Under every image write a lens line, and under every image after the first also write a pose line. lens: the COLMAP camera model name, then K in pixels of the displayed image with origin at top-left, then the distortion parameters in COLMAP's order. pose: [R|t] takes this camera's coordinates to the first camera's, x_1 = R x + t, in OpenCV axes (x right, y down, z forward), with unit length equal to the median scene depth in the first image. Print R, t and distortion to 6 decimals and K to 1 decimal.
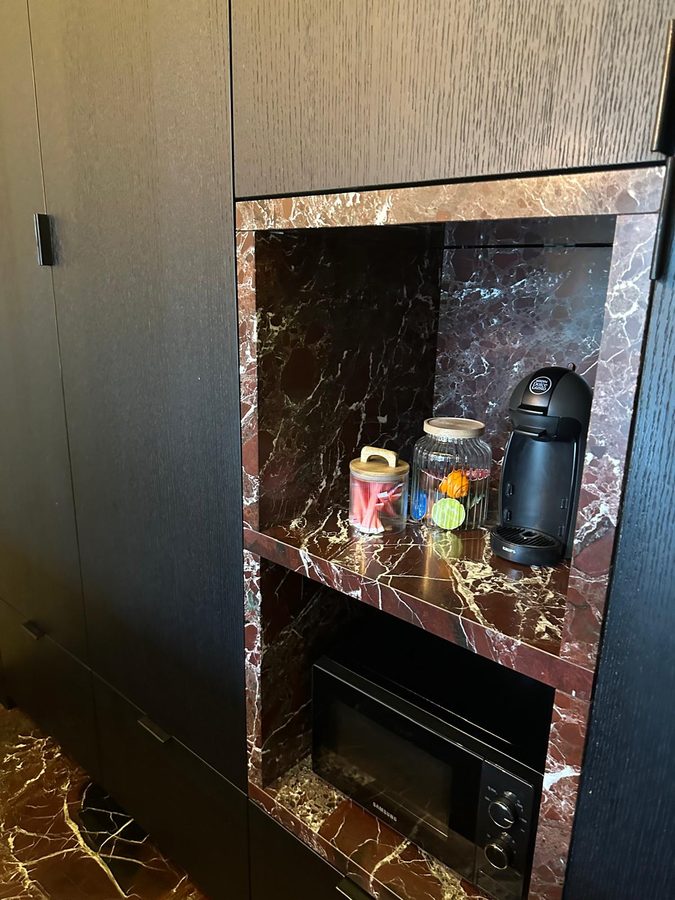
lens RADIAL K [[636.1, 0, 337.5], [0, 636.1, 450.0], [0, 0, 1]] dist [-0.004323, -0.005131]
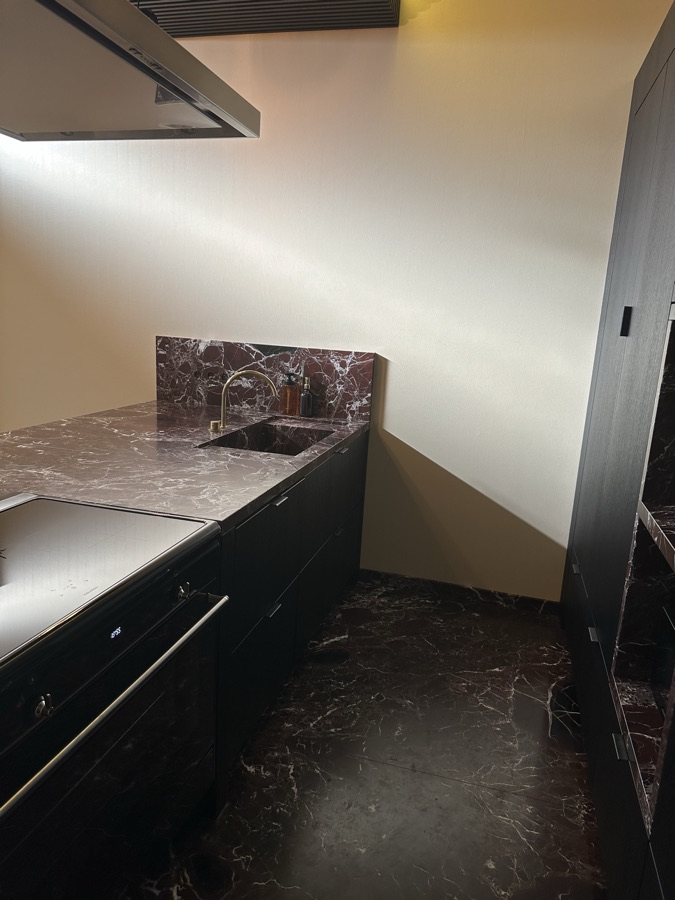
lens RADIAL K [[636.1, 0, 337.5], [0, 636.1, 450.0], [0, 0, 1]] dist [-0.004323, -0.005131]
pose [[0.439158, 0.196758, -0.876599, 0.612545], [-0.282143, 0.956564, 0.073359, 0.069728], [0.852957, 0.215110, 0.475597, -0.302042]]
